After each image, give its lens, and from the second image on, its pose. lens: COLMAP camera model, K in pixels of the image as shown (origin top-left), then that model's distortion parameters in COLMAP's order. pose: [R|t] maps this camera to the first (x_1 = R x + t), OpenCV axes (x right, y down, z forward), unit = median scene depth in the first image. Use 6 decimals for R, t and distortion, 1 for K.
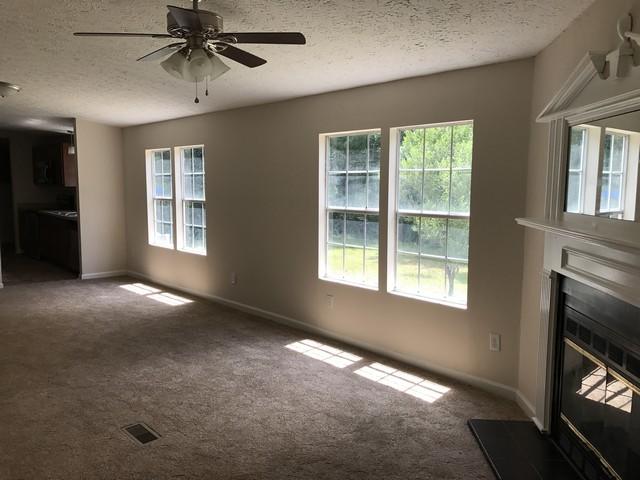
lens RADIAL K [[525.4, 0, 323.2], [0, 525.4, 236.9], [0, 0, 1]] dist [0.036936, -0.047862]
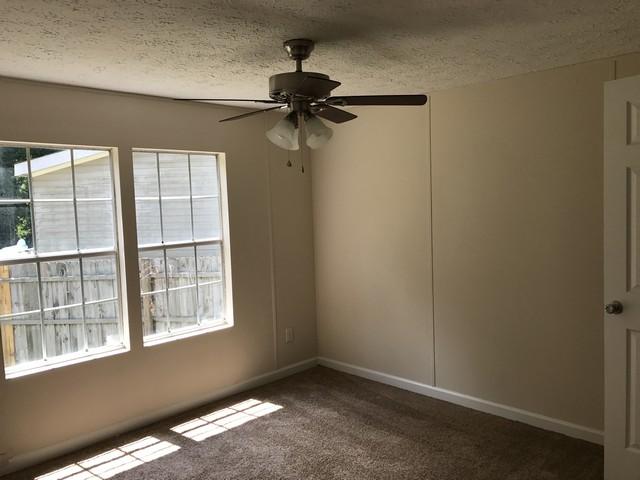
lens RADIAL K [[525.4, 0, 320.1], [0, 525.4, 240.7], [0, 0, 1]] dist [0.036936, -0.047862]
pose [[-0.046117, -0.080270, 0.995706, -0.728065], [0.139462, 0.986487, 0.085986, -0.094723], [-0.989153, 0.142829, -0.034299, 0.764505]]
